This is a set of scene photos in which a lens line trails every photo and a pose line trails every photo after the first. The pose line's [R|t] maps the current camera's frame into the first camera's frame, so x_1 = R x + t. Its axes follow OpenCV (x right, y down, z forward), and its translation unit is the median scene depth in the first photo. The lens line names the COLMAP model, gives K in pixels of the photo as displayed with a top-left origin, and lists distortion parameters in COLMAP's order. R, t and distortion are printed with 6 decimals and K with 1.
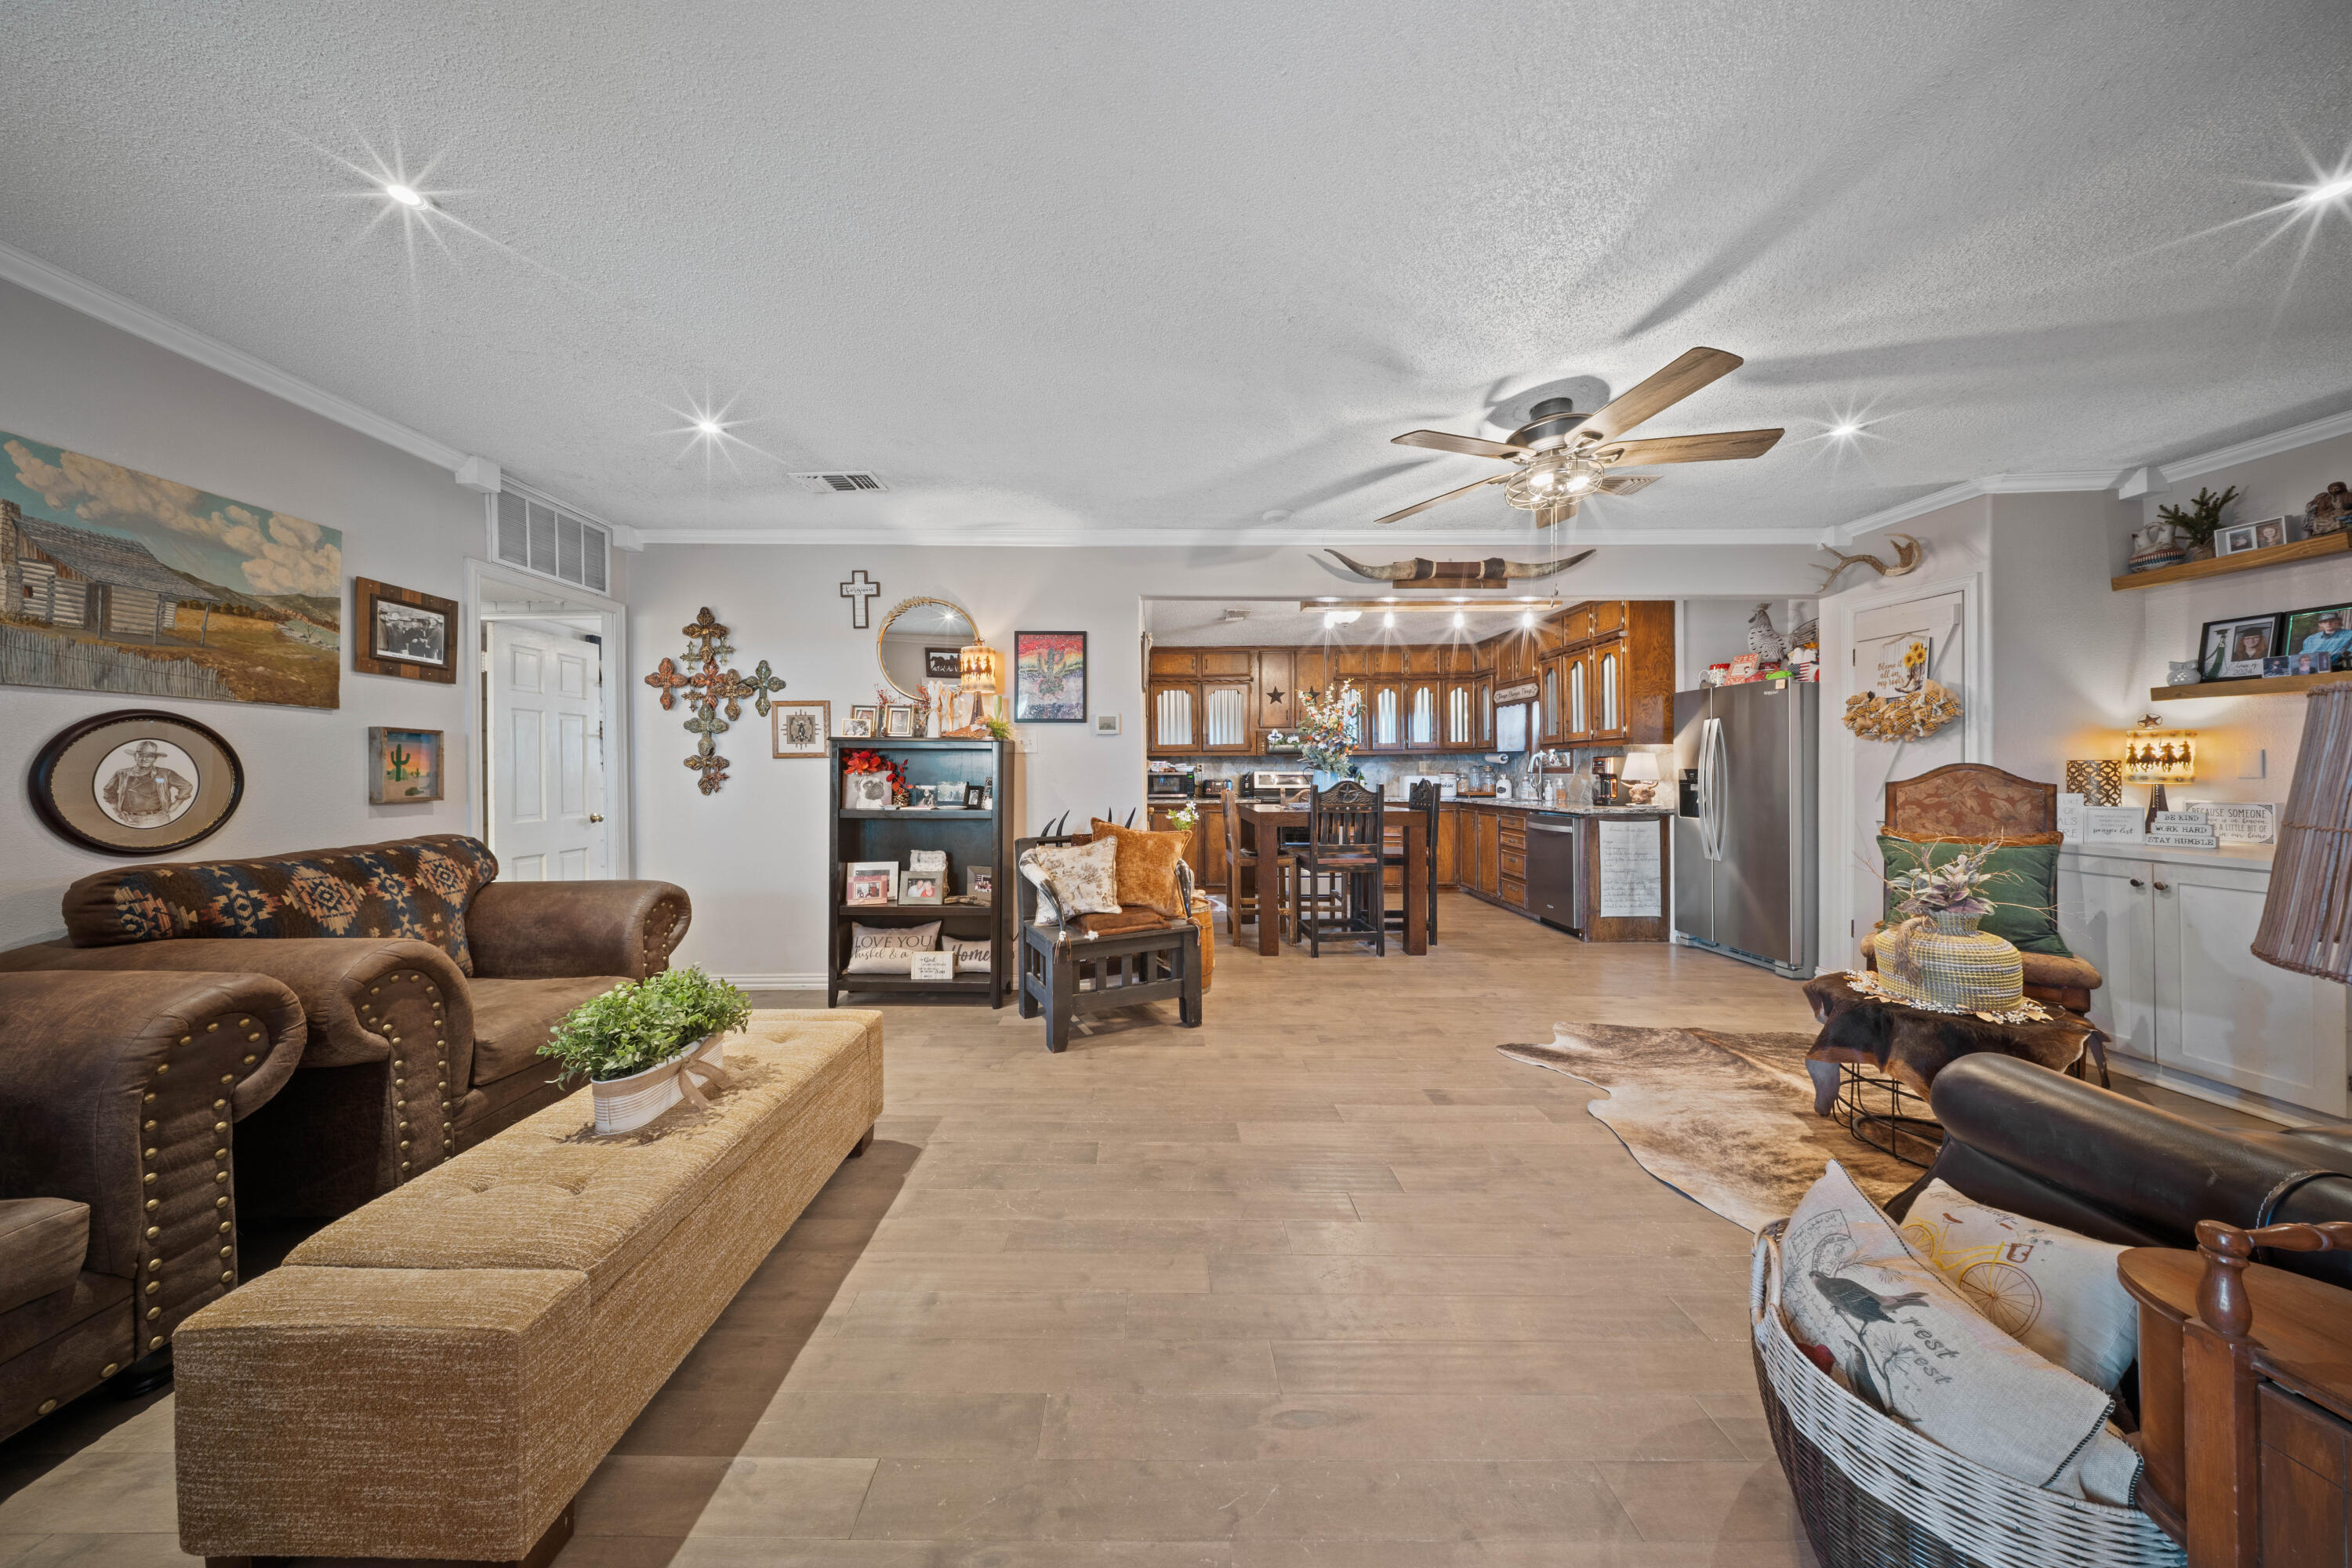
lens RADIAL K [[697.8, 0, 1147.0], [0, 697.8, 774.0], [0, 0, 1]] dist [-0.004068, 0.000020]
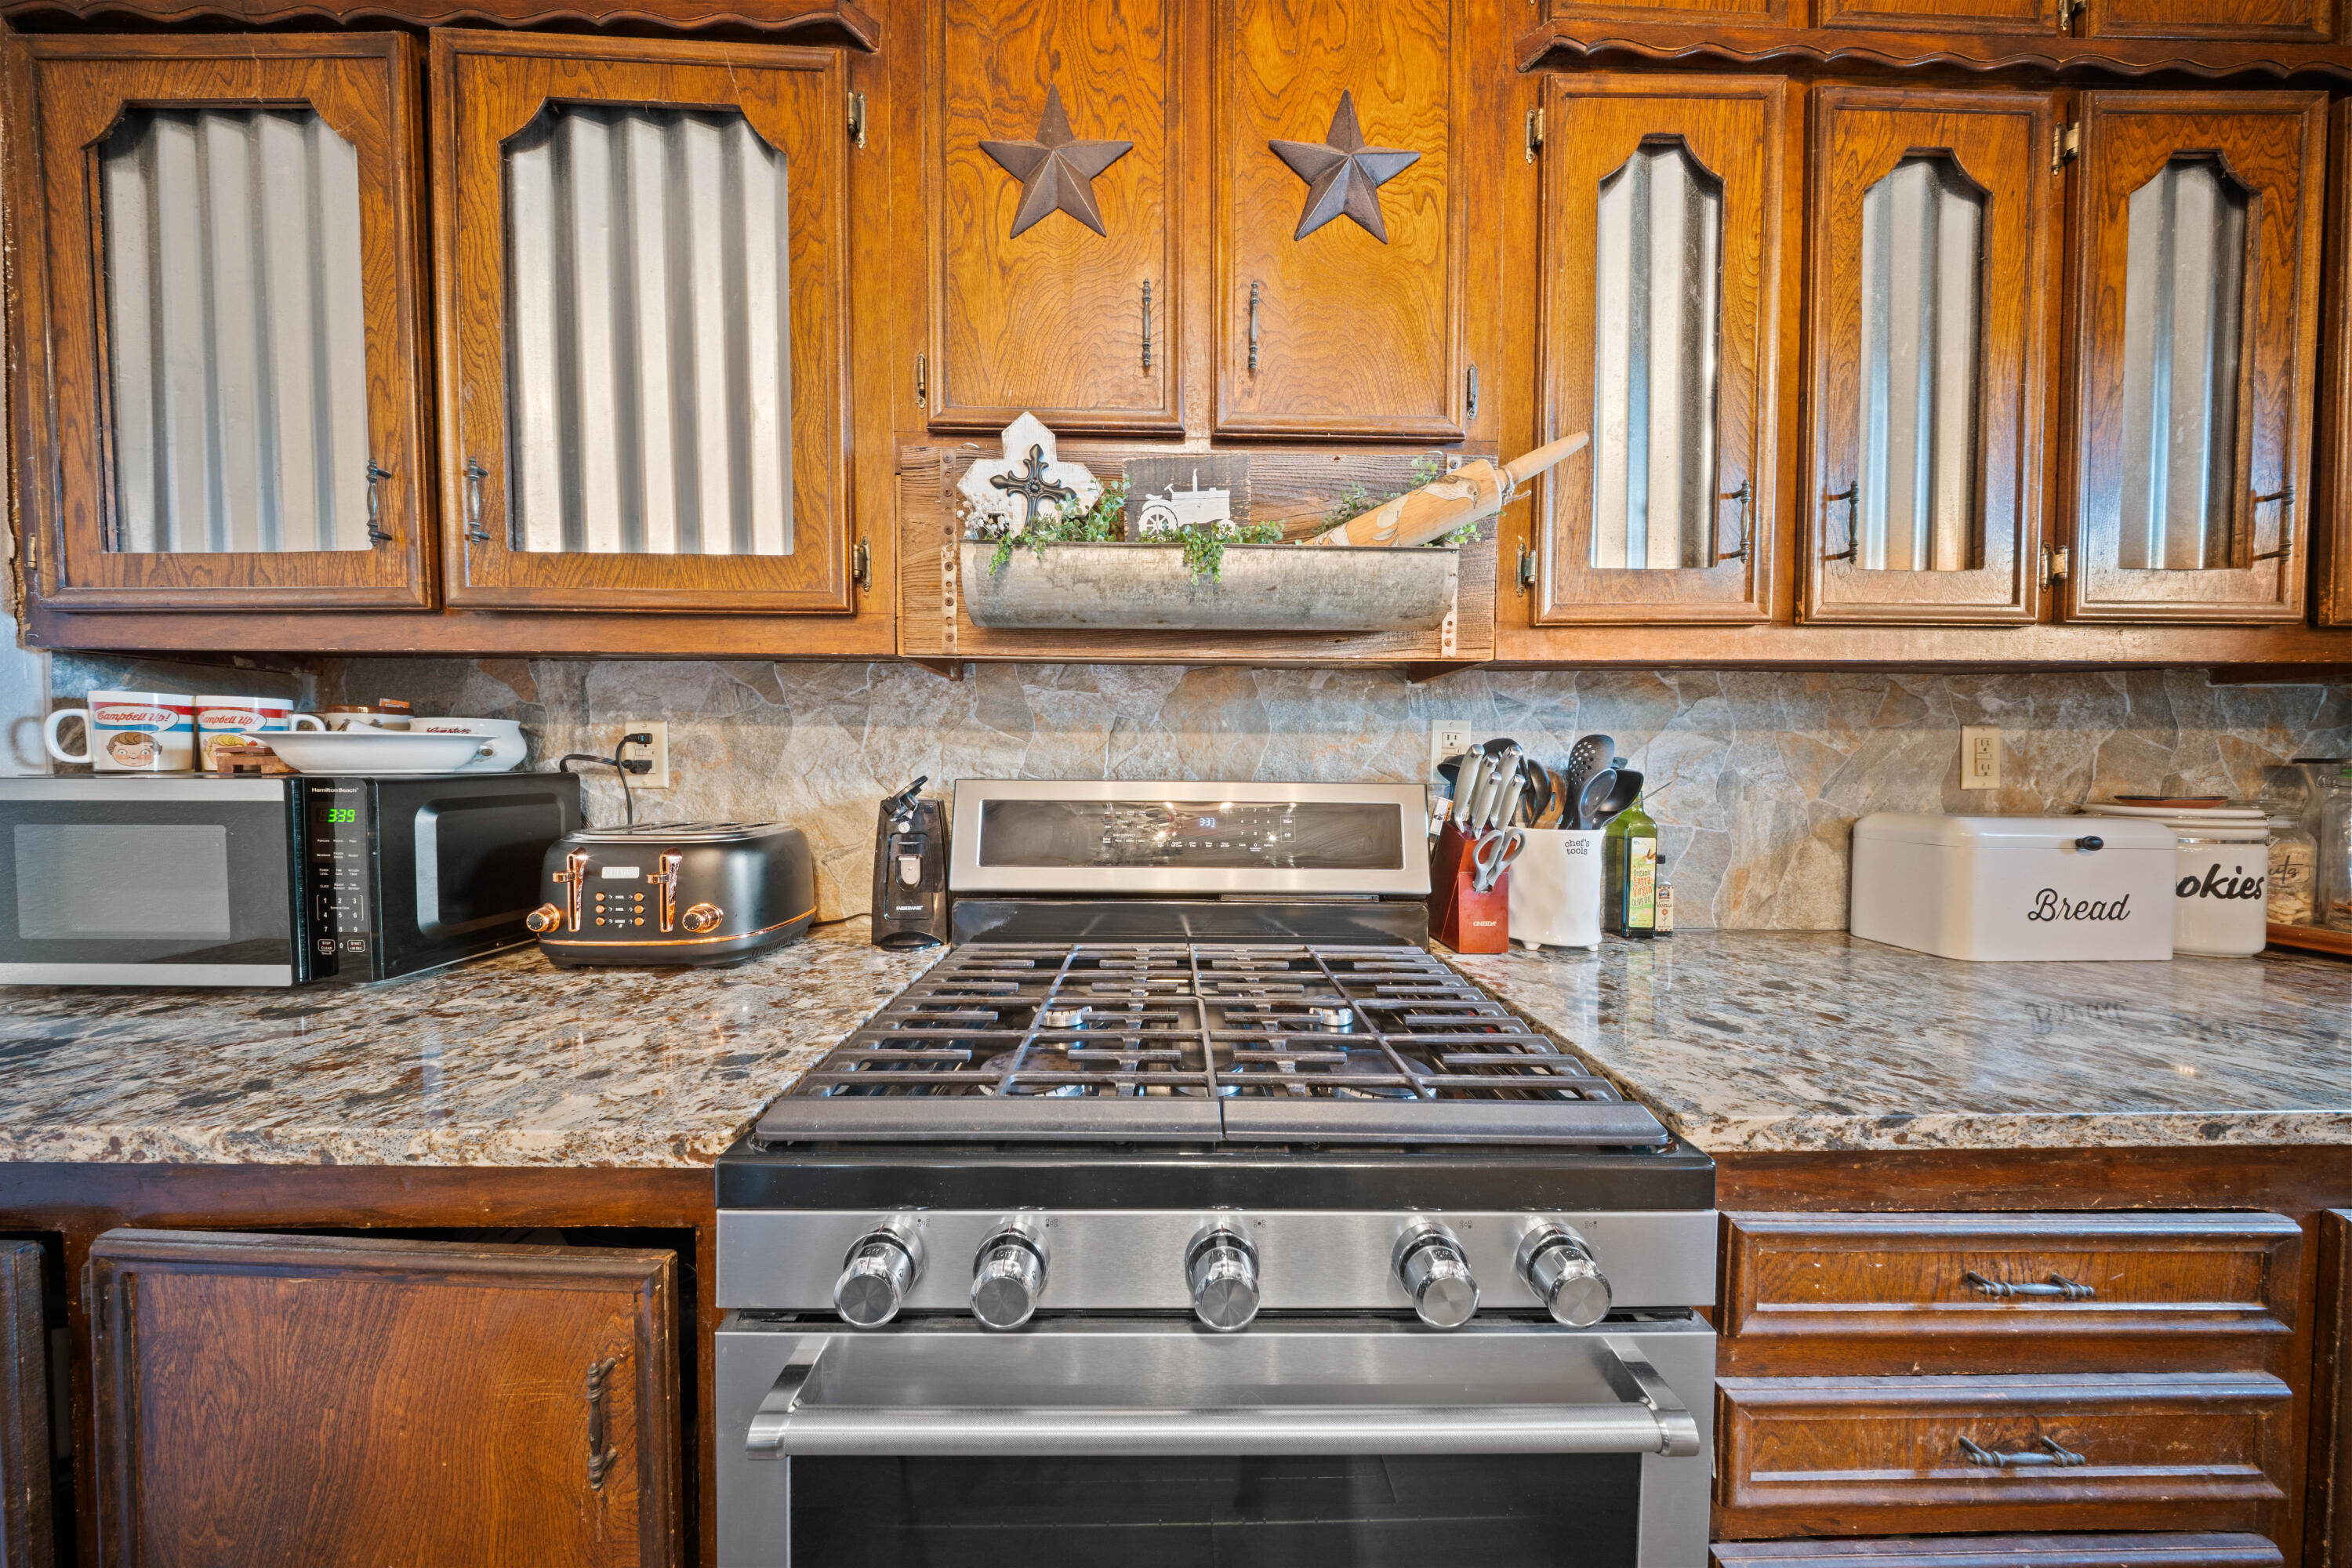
lens RADIAL K [[697.8, 0, 1186.7], [0, 697.8, 782.3], [0, 0, 1]] dist [-0.004068, 0.000020]
pose [[0.999911, 0.013137, -0.002266, 0.307280], [-0.013091, 0.999730, 0.019187, -0.008093], [0.002517, -0.019155, 0.999813, 1.264415]]
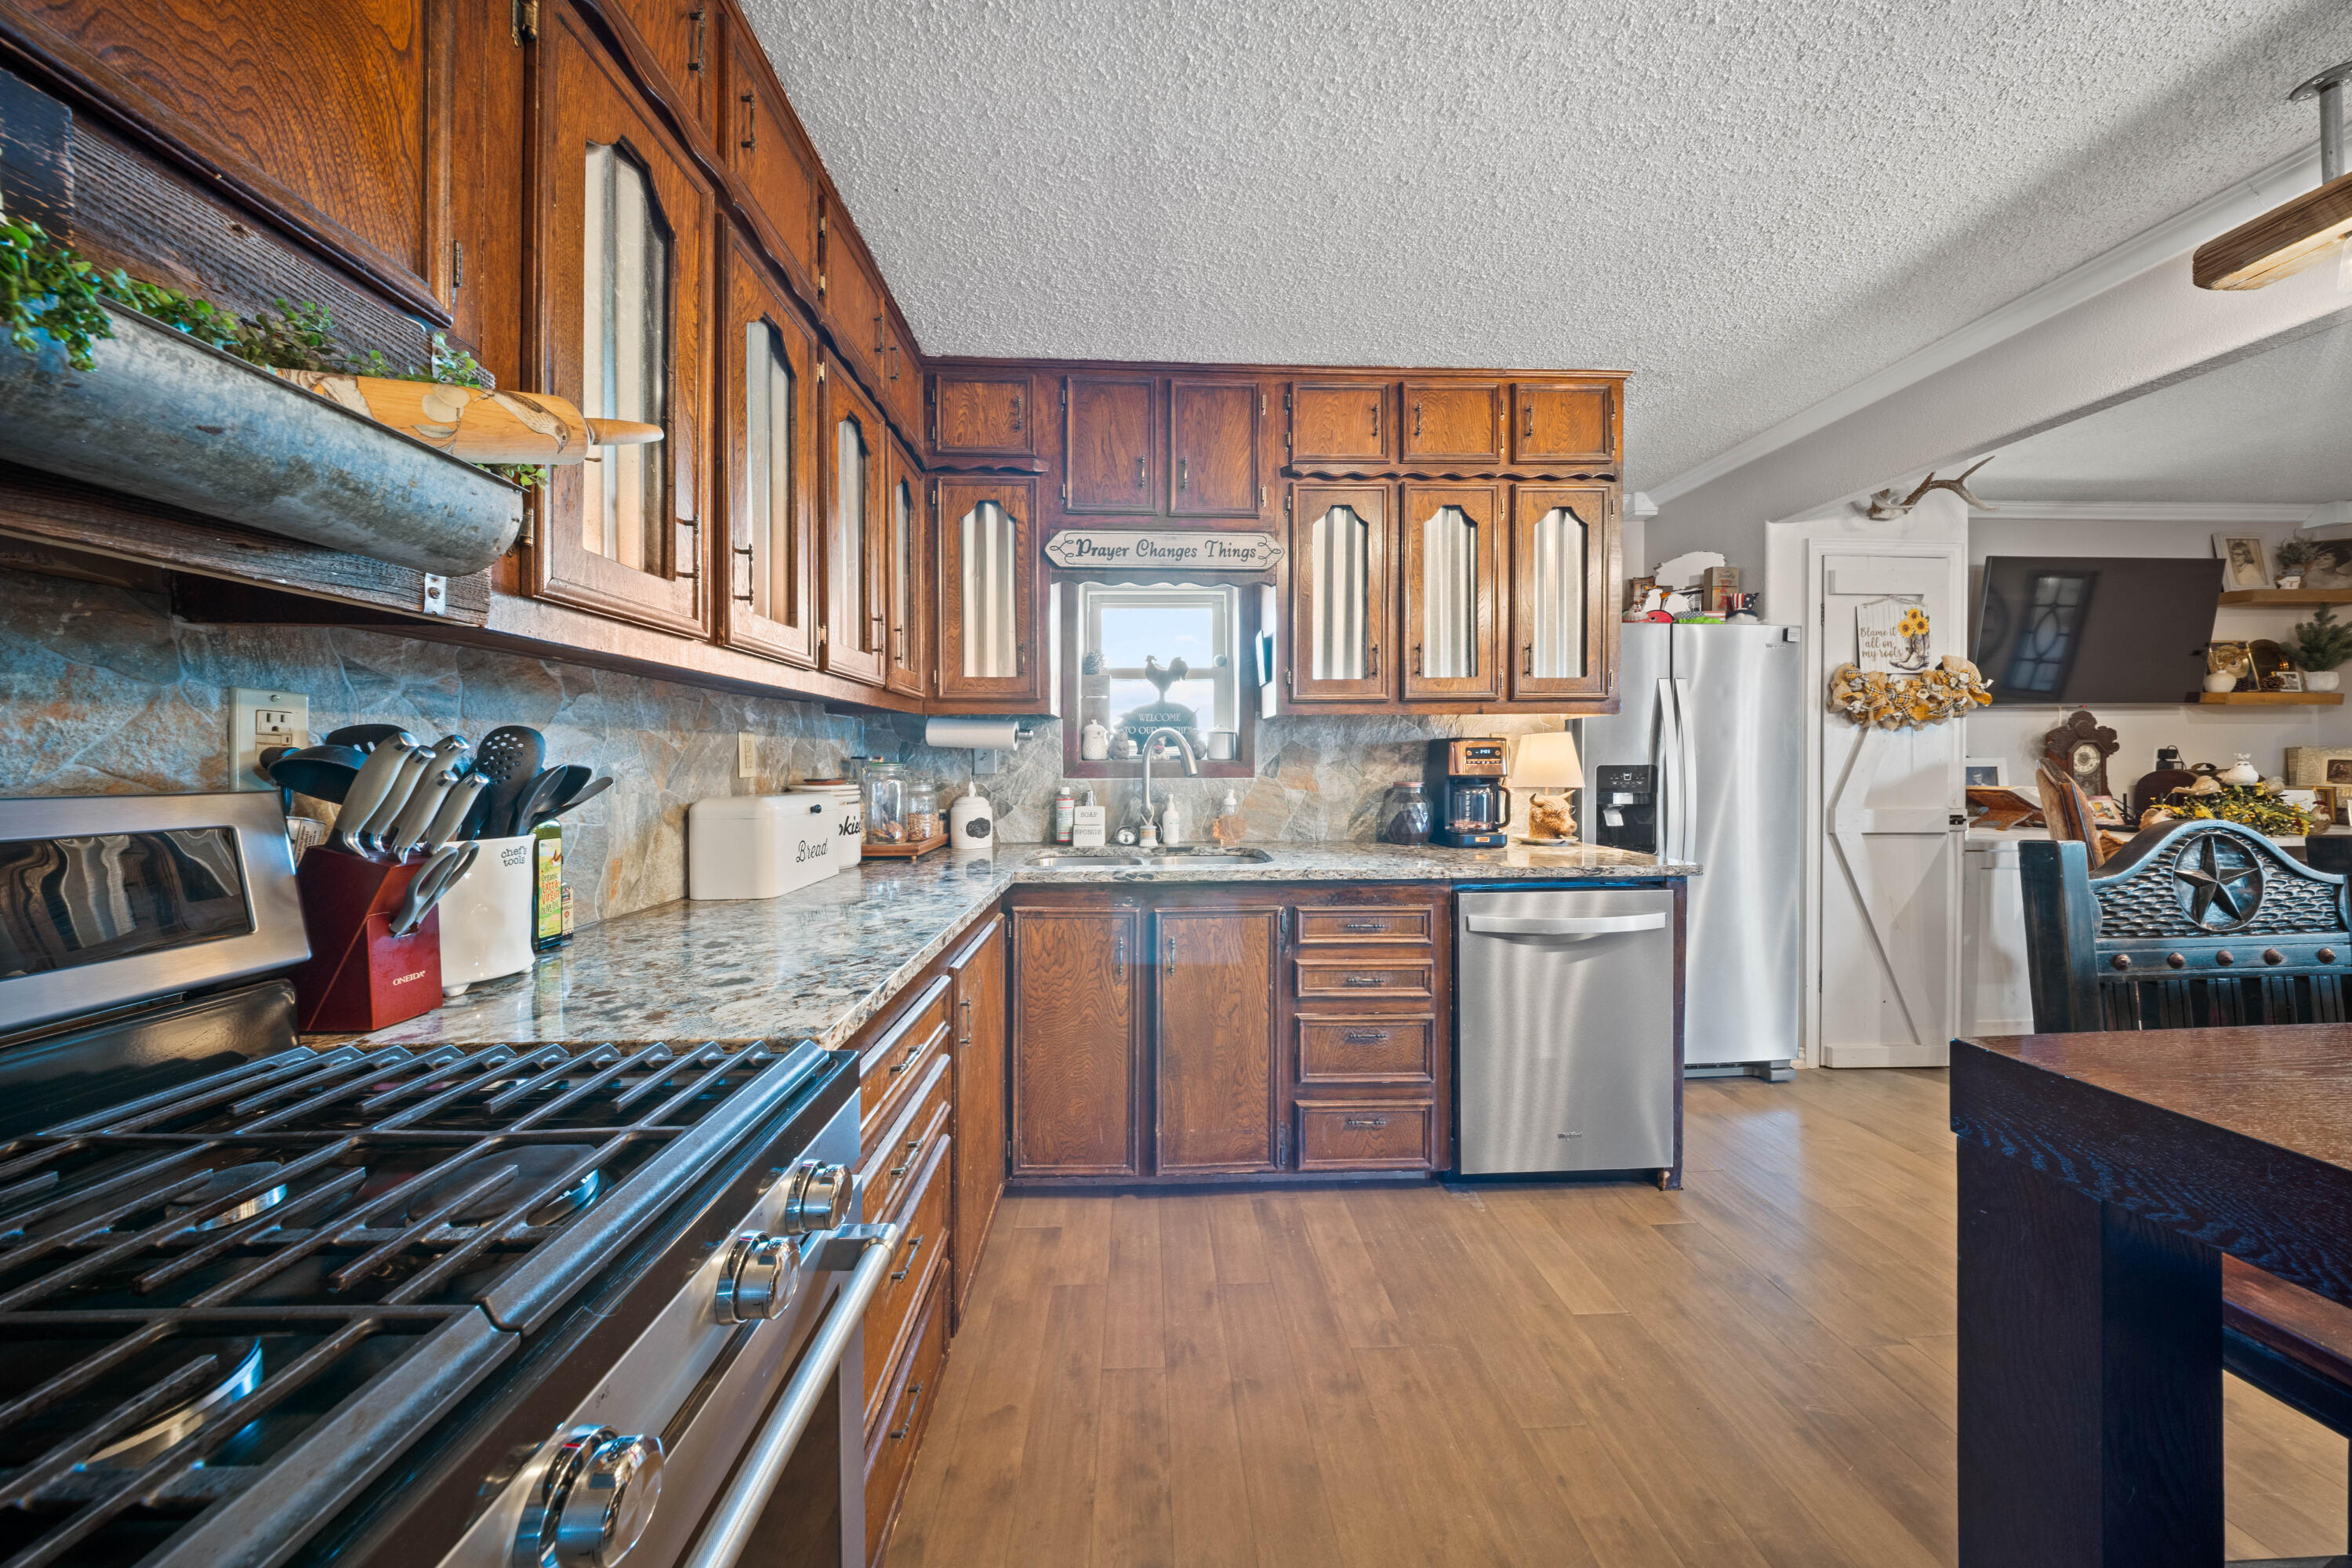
lens RADIAL K [[697.8, 0, 1181.7], [0, 697.8, 769.8], [0, 0, 1]] dist [-0.004068, 0.000020]
pose [[-0.038301, -0.001561, 0.999265, 0.232973], [0.007802, 0.999968, 0.001861, -0.007390], [-0.999236, 0.007867, -0.038288, 1.312621]]
